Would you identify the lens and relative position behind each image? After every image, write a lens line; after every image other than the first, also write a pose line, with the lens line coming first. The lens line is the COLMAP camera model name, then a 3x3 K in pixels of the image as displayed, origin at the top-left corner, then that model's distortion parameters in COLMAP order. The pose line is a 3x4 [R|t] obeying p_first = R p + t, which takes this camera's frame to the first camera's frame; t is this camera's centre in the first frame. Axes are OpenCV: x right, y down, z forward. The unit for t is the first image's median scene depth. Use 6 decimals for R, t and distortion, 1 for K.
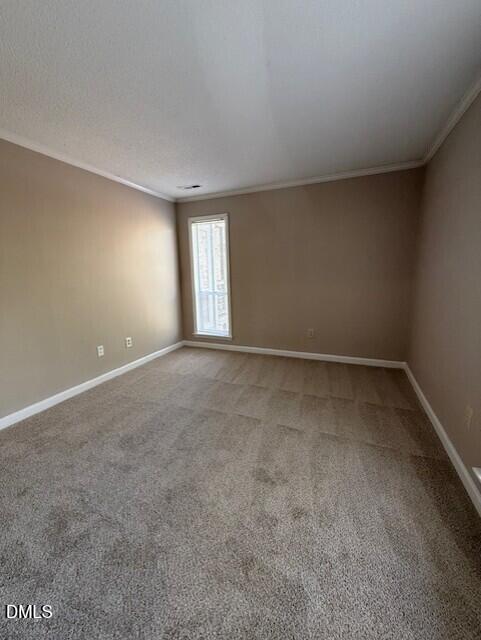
lens RADIAL K [[257.9, 0, 240.5], [0, 257.9, 320.0], [0, 0, 1]] dist [0.001936, 0.000574]
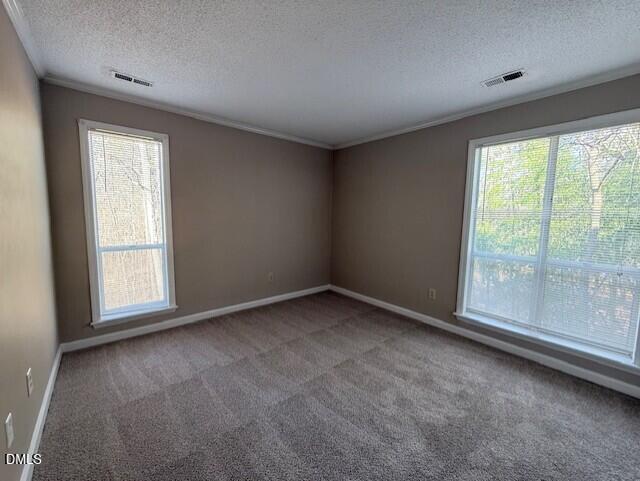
lens RADIAL K [[257.9, 0, 320.0], [0, 257.9, 240.5], [0, 0, 1]] dist [0.001936, 0.000574]
pose [[0.441910, -0.061939, 0.894918, -0.667746], [0.138318, 0.990388, 0.000245, -0.082449], [-0.886331, 0.123675, 0.446230, 0.433740]]
